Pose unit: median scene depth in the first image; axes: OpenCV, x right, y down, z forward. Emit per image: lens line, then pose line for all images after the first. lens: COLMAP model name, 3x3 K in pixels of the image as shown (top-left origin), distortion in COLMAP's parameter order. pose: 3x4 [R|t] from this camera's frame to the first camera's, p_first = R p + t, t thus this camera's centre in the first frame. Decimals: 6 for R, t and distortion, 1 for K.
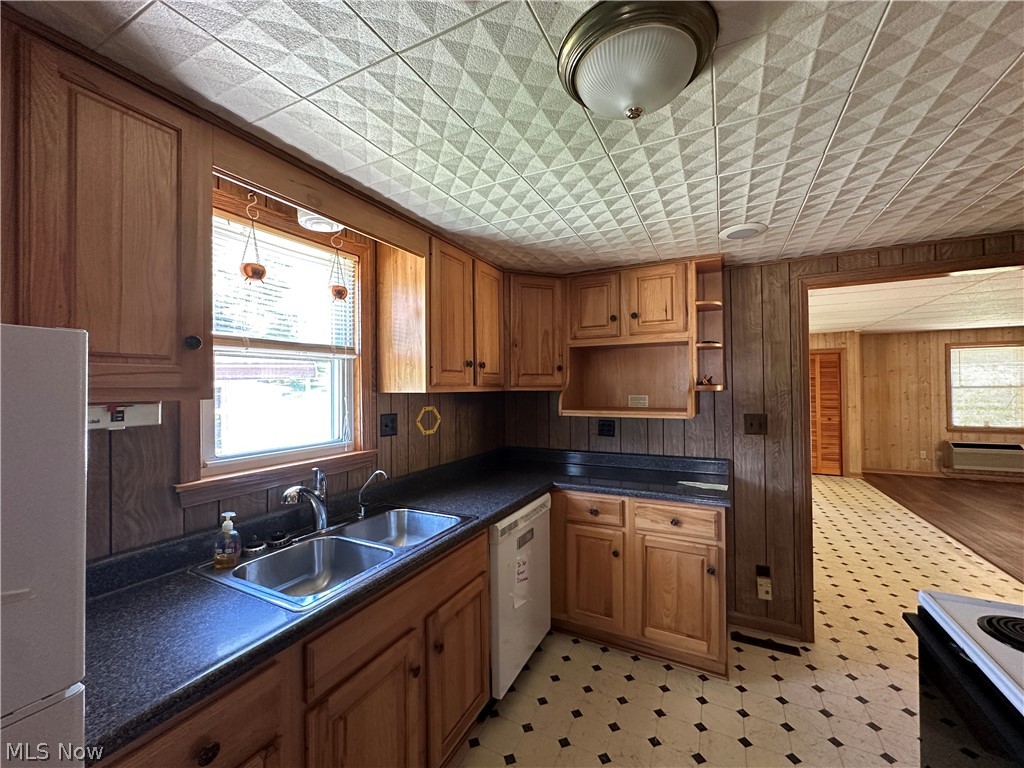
lens RADIAL K [[409.8, 0, 517.3], [0, 409.8, 385.1], [0, 0, 1]] dist [-0.000490, 0.000186]
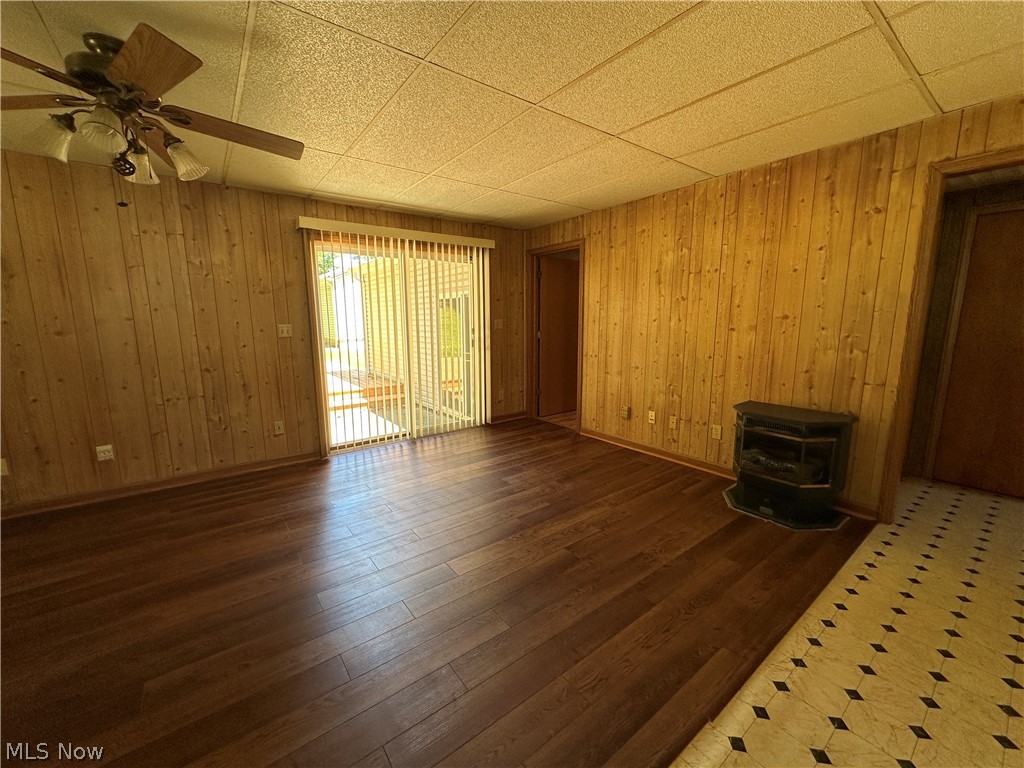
lens RADIAL K [[409.8, 0, 512.4], [0, 409.8, 384.7], [0, 0, 1]] dist [-0.000490, 0.000186]
pose [[-0.897492, -0.058718, 0.437105, 0.608174], [0.006995, 0.989078, 0.147228, 0.027849], [-0.440976, 0.135193, -0.887278, 0.734870]]
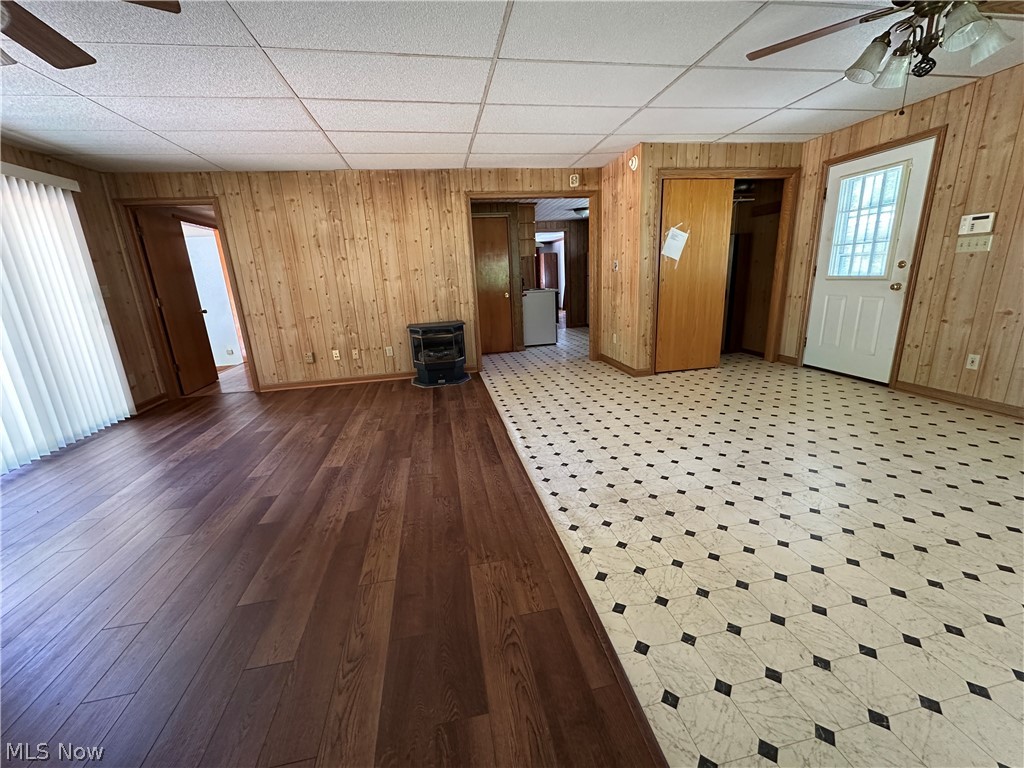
lens RADIAL K [[409.8, 0, 512.0], [0, 409.8, 384.6], [0, 0, 1]] dist [-0.000490, 0.000186]
pose [[-0.797799, 0.201597, -0.568221, 0.855218], [0.063716, 0.965356, 0.253037, 0.045721], [0.599547, 0.165668, -0.783005, 0.907275]]
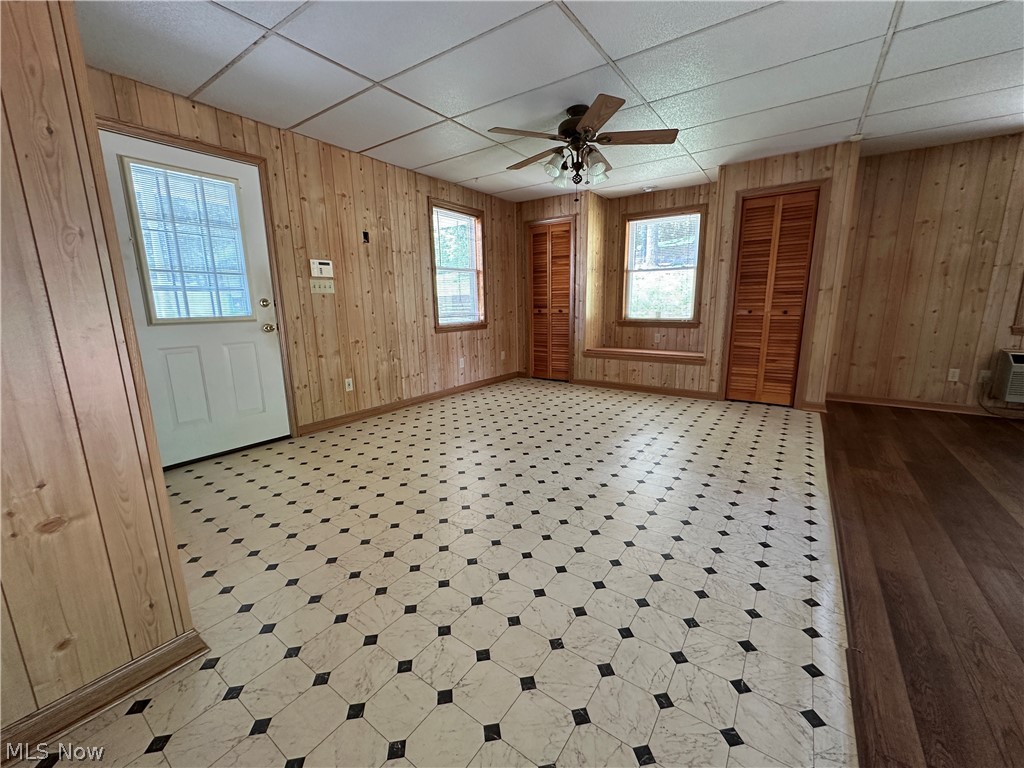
lens RADIAL K [[409.8, 0, 512.1], [0, 409.8, 383.1], [0, 0, 1]] dist [-0.000490, 0.000186]
pose [[0.988291, 0.021736, -0.151027, 0.472199], [0.010017, 0.978425, 0.206360, 0.057861], [0.152253, -0.205457, 0.966750, 0.358026]]
